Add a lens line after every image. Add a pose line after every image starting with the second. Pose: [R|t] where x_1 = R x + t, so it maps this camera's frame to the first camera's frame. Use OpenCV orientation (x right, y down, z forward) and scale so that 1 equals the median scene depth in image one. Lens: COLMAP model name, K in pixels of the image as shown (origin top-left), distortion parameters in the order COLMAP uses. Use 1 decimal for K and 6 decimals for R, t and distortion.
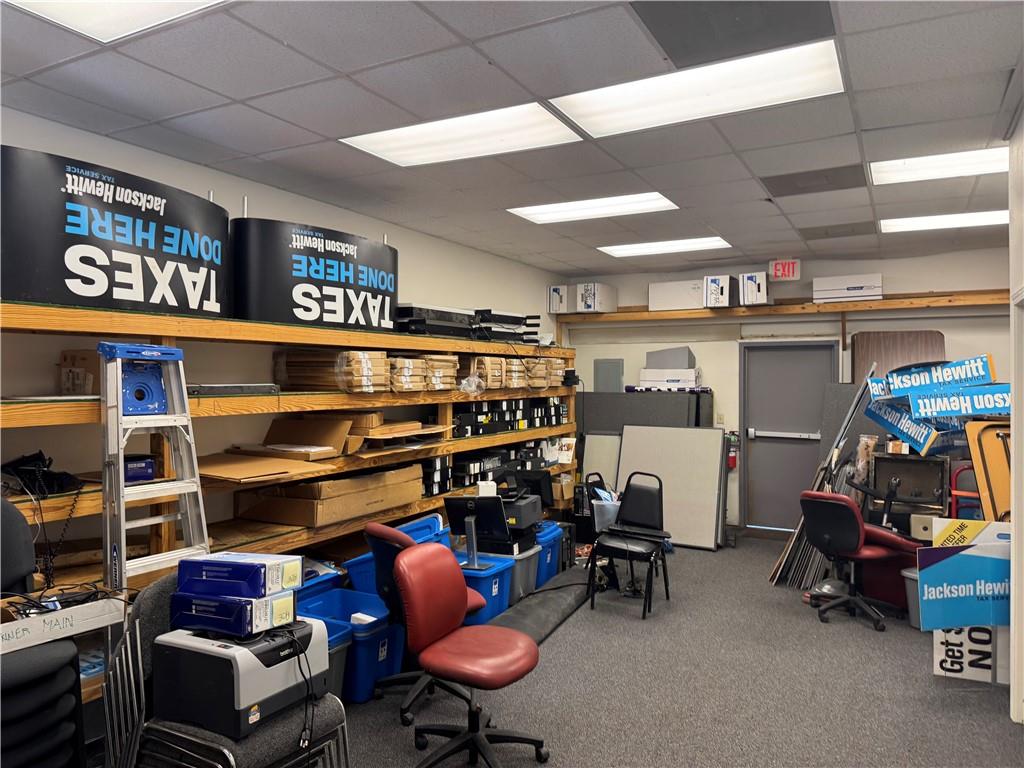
lens RADIAL K [[724.7, 0, 516.9], [0, 724.7, 383.3], [0, 0, 1]] dist [0.116373, -0.166738]
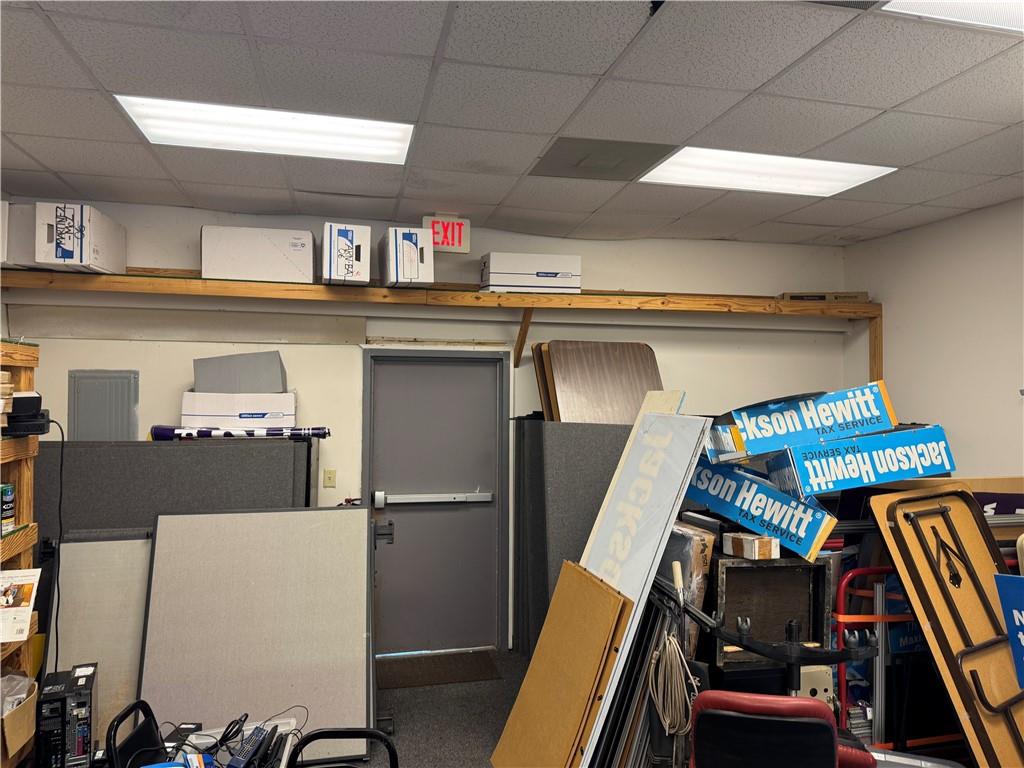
lens RADIAL K [[724.7, 0, 516.9], [0, 724.7, 383.3], [0, 0, 1]] dist [0.116373, -0.166738]
pose [[0.756814, 0.011575, 0.653528, 0.018630], [-0.000260, 0.999848, -0.017408, -0.028762], [-0.653630, 0.013004, 0.756702, 0.780643]]
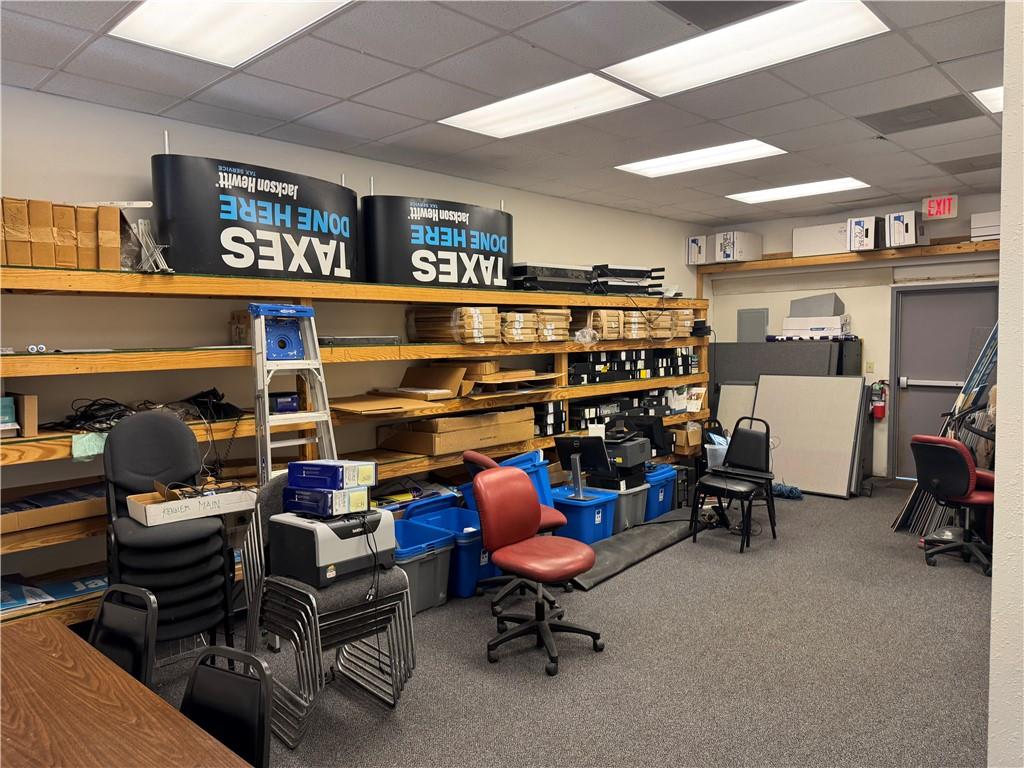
lens RADIAL K [[724.8, 0, 533.6], [0, 724.8, 391.8], [0, 0, 1]] dist [0.162616, -0.297754]
pose [[0.970424, -0.001919, -0.241398, 0.140404], [0.018295, 0.997677, 0.065613, 0.014185], [0.240711, -0.068089, 0.968206, -0.085634]]
